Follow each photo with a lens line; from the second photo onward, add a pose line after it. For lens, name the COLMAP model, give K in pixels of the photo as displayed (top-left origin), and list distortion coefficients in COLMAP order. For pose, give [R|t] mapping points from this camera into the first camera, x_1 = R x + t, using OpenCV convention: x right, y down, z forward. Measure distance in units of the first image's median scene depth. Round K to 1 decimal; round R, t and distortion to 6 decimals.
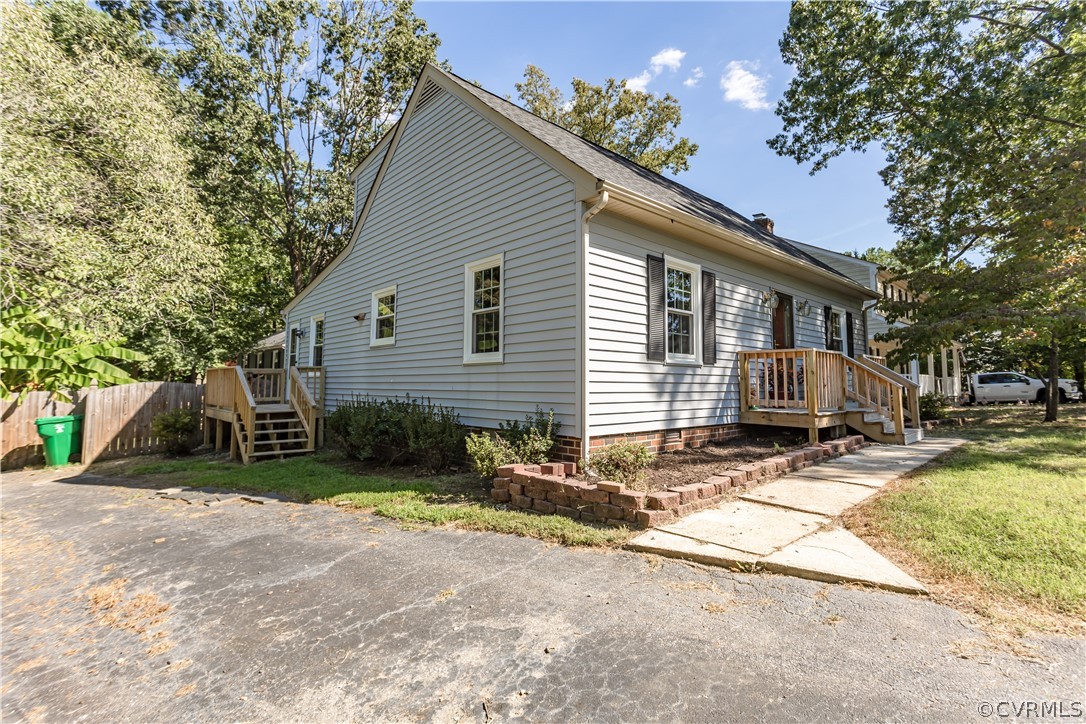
lens RADIAL K [[511.4, 0, 536.7], [0, 511.4, 357.1], [0, 0, 1]] dist [0.000039, 0.001864]
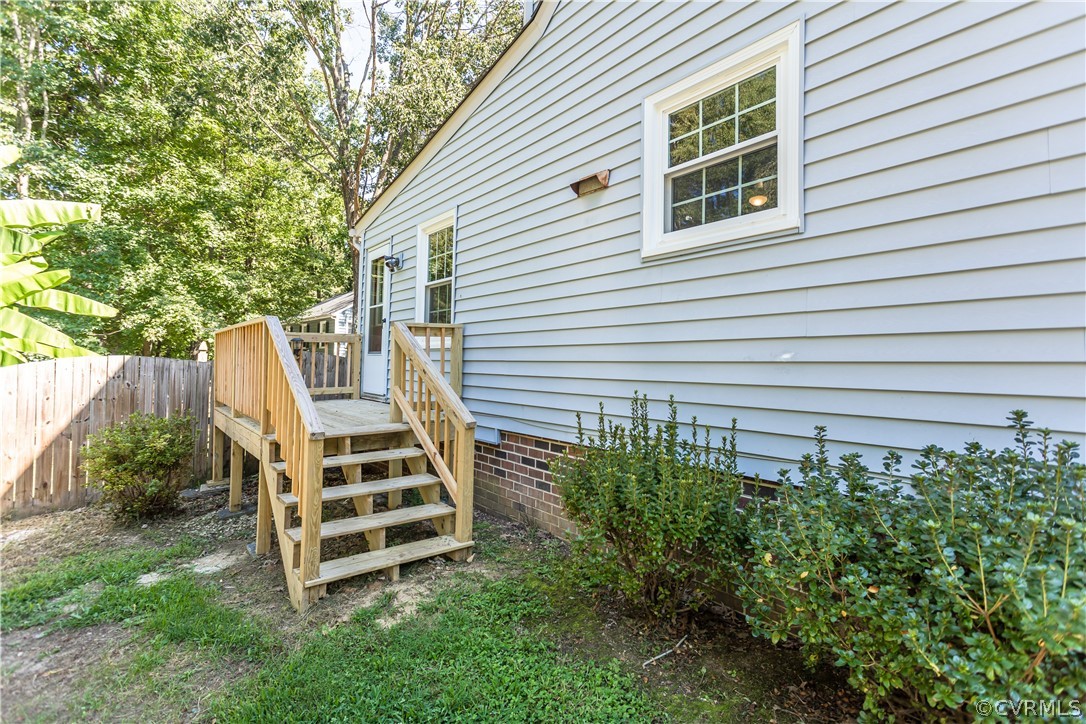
lens RADIAL K [[511.4, 0, 536.7], [0, 511.4, 357.1], [0, 0, 1]] dist [0.000039, 0.001864]
pose [[0.997926, 0.010017, -0.063591, -0.296081], [-0.007453, 0.999154, 0.040435, 0.025868], [0.063942, -0.039877, 0.997157, 0.515791]]
